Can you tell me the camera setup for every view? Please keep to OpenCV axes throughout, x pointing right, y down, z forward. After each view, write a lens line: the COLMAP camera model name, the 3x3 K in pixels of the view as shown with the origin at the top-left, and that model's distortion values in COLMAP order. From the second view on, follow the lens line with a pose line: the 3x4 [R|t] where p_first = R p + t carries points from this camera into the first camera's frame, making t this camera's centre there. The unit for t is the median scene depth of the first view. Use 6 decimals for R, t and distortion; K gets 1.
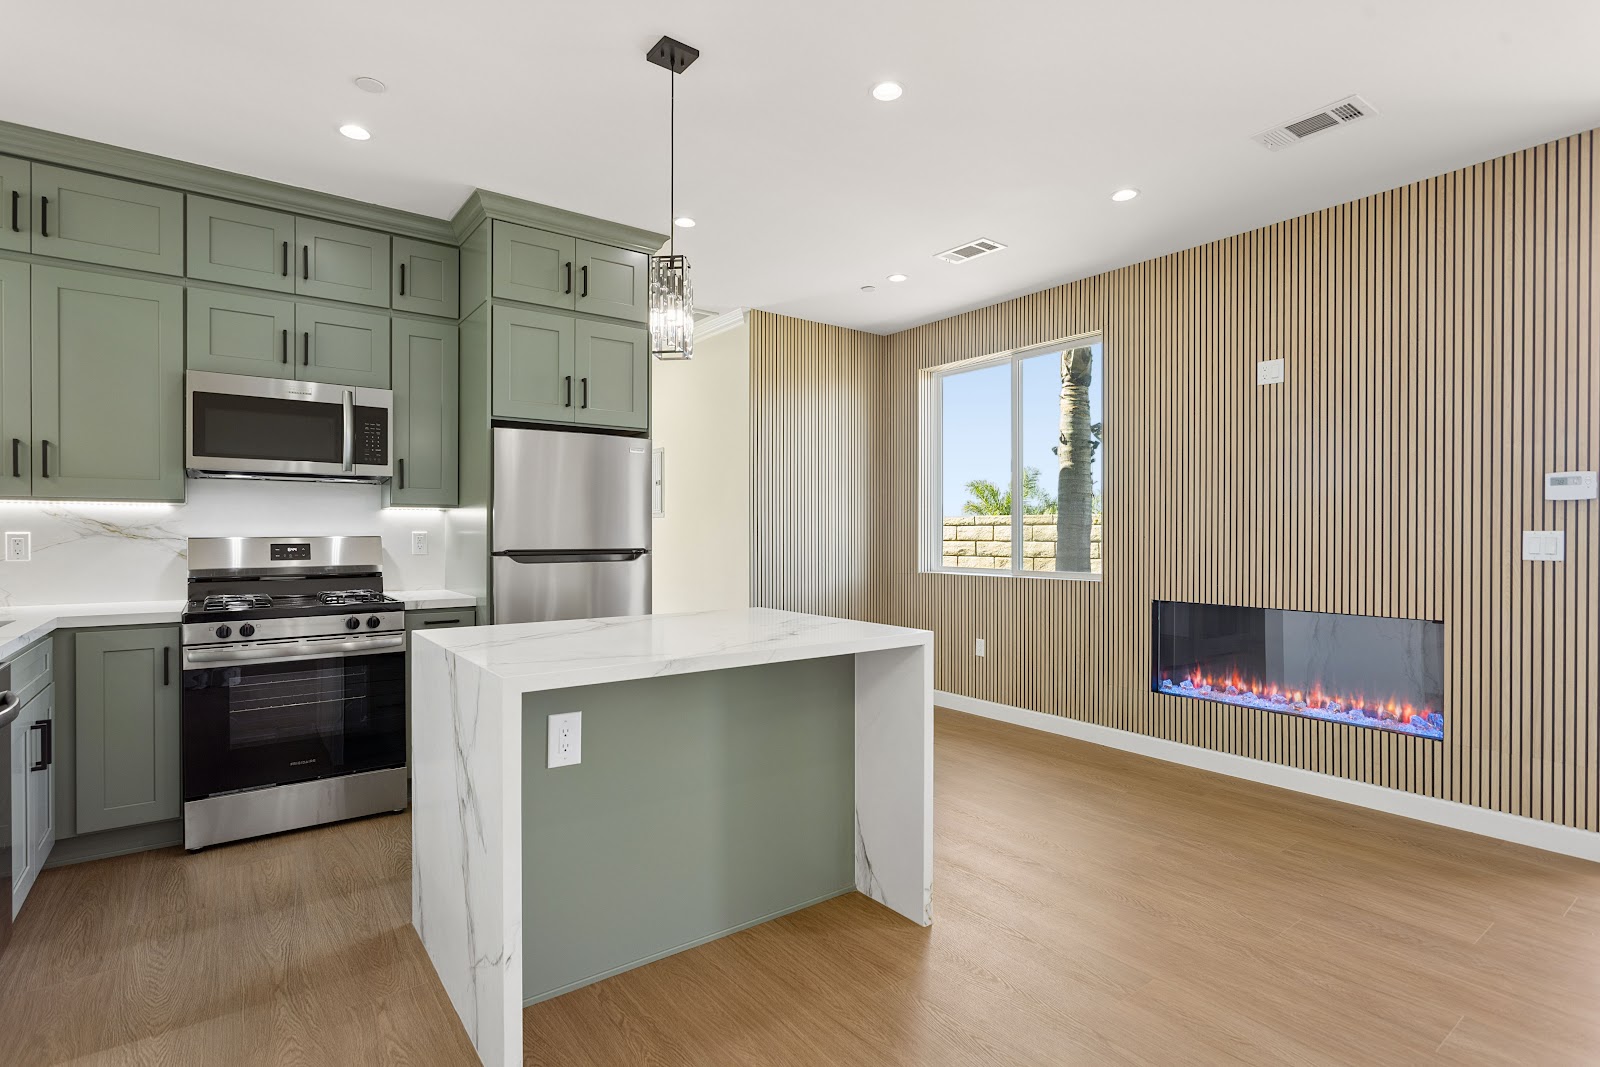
lens RADIAL K [[786.8, 0, 793.6], [0, 786.8, 532.4], [0, 0, 1]] dist [-0.002229, 0.001811]
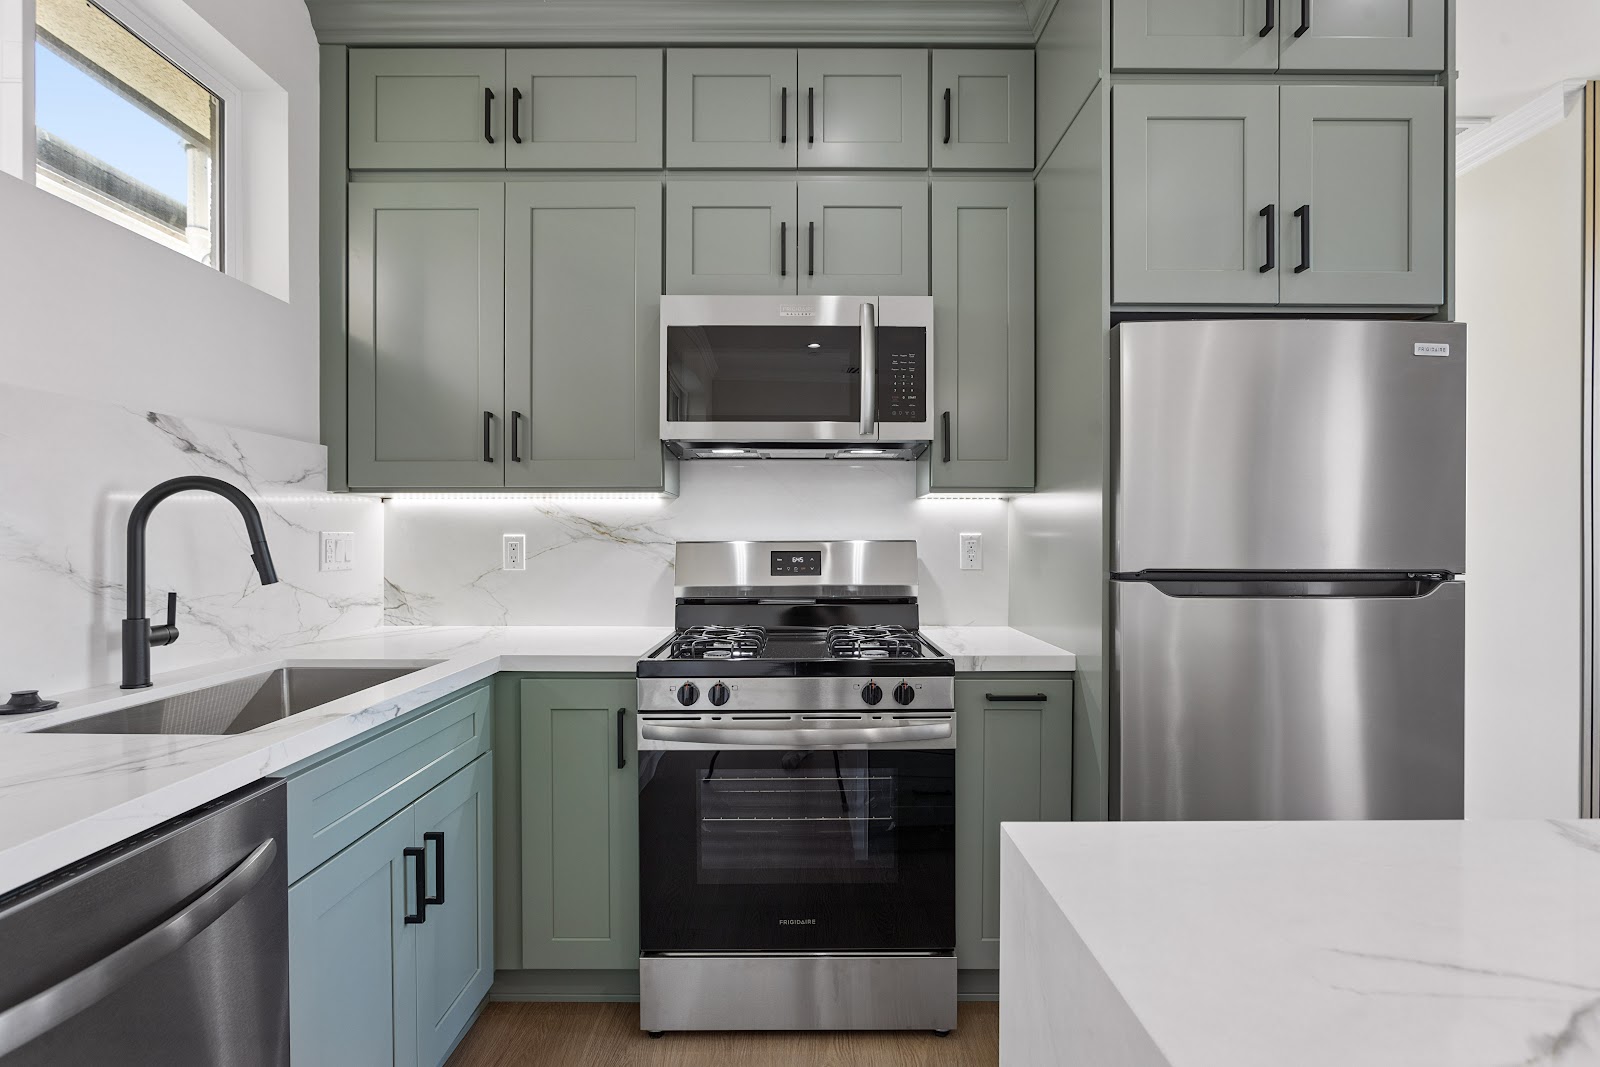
lens RADIAL K [[786.8, 0, 793.6], [0, 786.8, 532.4], [0, 0, 1]] dist [-0.002229, 0.001811]
pose [[0.804195, -0.003094, -0.594358, -0.248132], [0.000361, 0.999989, -0.004717, 0.001544], [0.594366, 0.003579, 0.804187, 0.471354]]
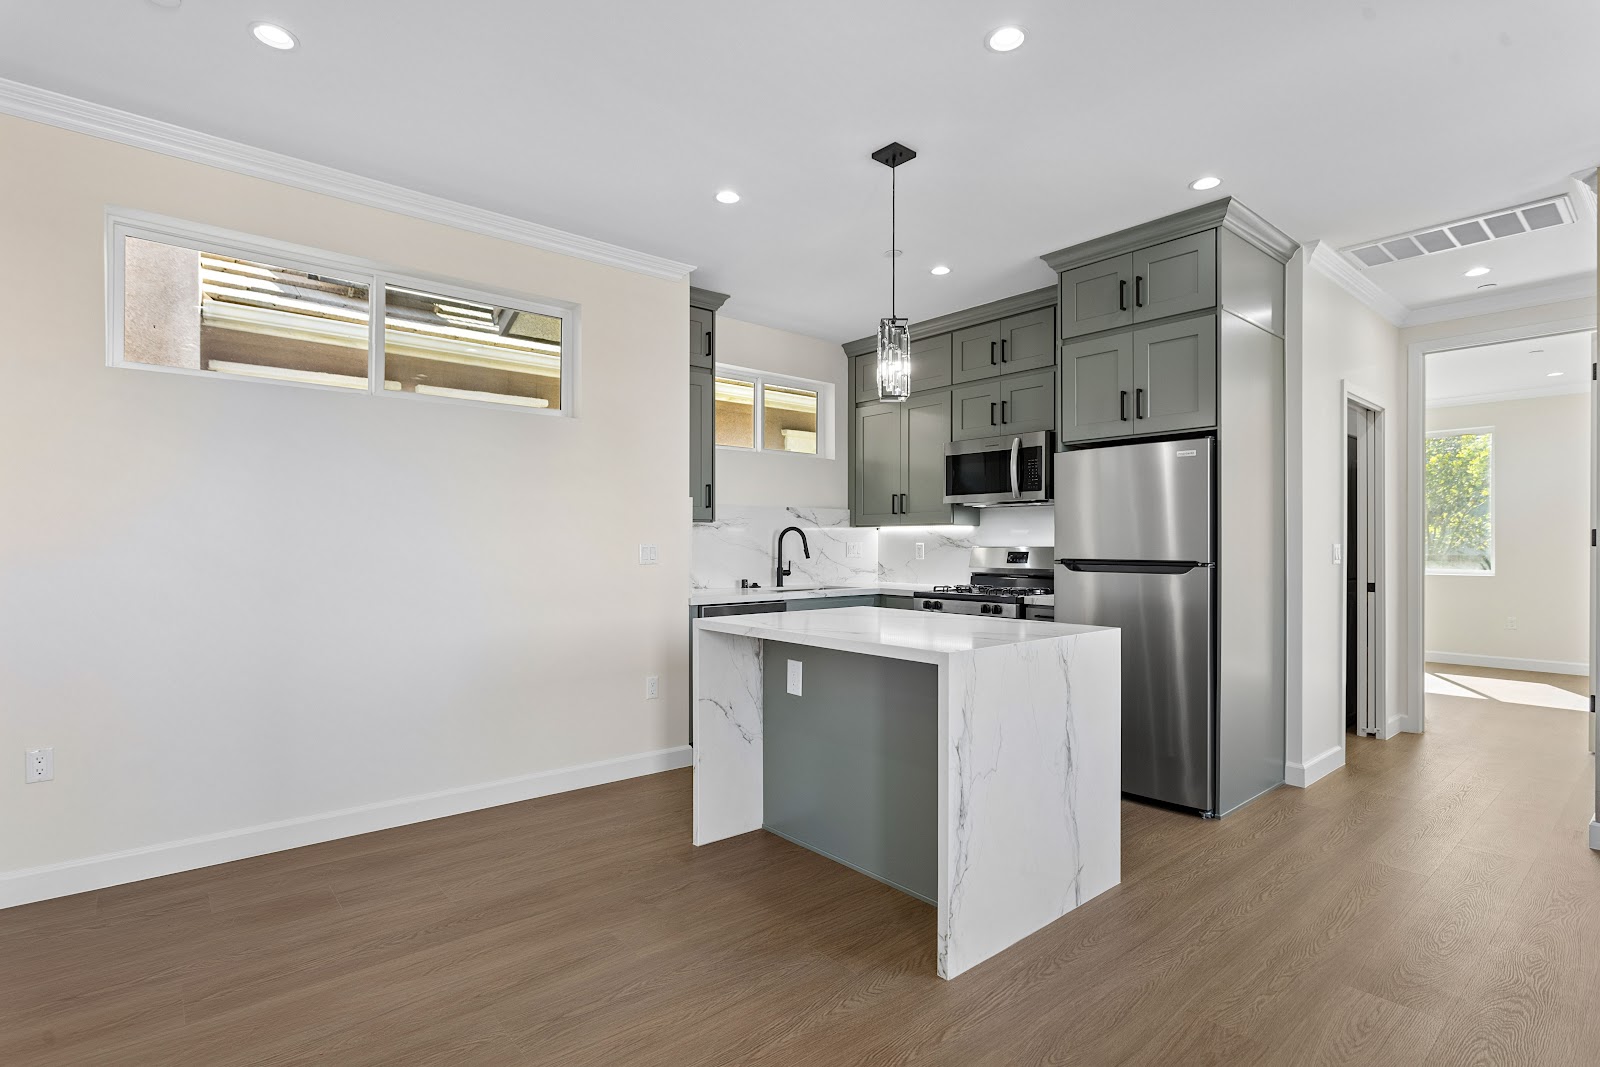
lens RADIAL K [[778.2, 0, 807.6], [0, 778.2, 539.4], [0, 0, 1]] dist [-0.003068, 0.000554]
pose [[0.076929, -0.006227, -0.997017, 0.732888], [-0.000113, 0.999980, -0.006254, 0.001537], [0.997037, 0.000593, 0.076926, 0.540813]]
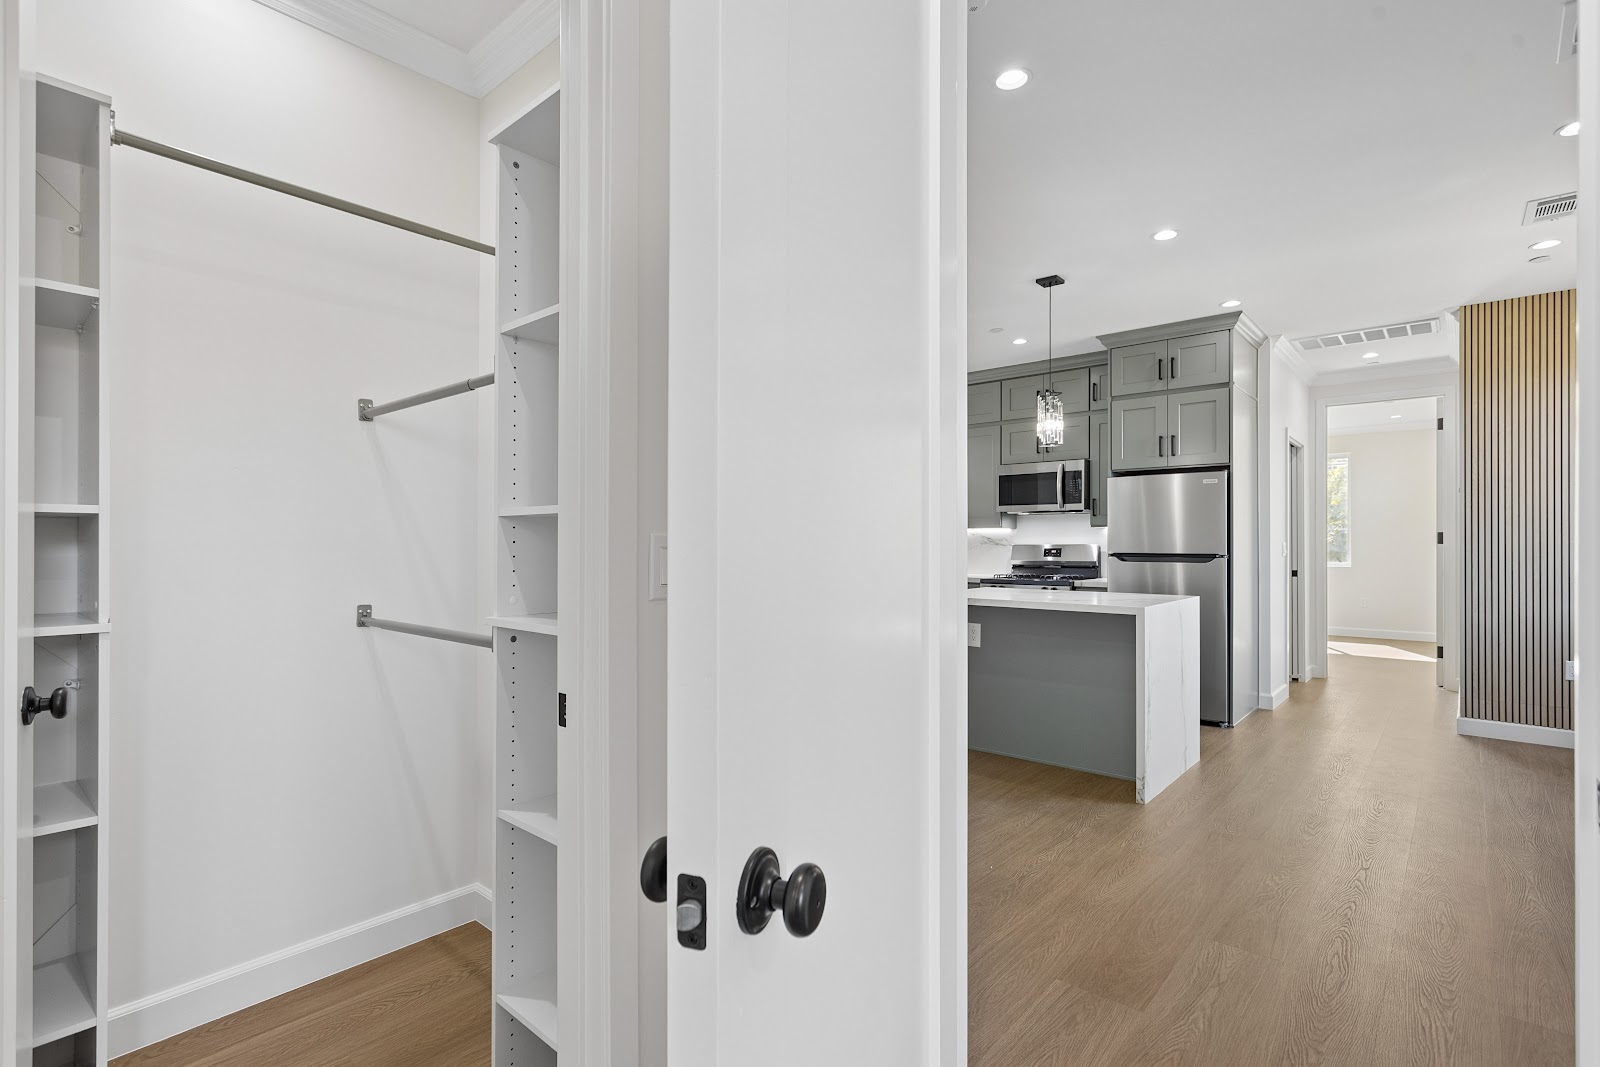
lens RADIAL K [[755.4, 0, 800.0], [0, 755.4, 533.5], [0, 0, 1]] dist [0.002393, 0.000072]
pose [[0.214235, -0.012644, -0.976700, 1.006716], [0.000435, 0.999917, -0.012849, 0.002566], [0.976782, 0.002328, 0.214222, 0.037510]]
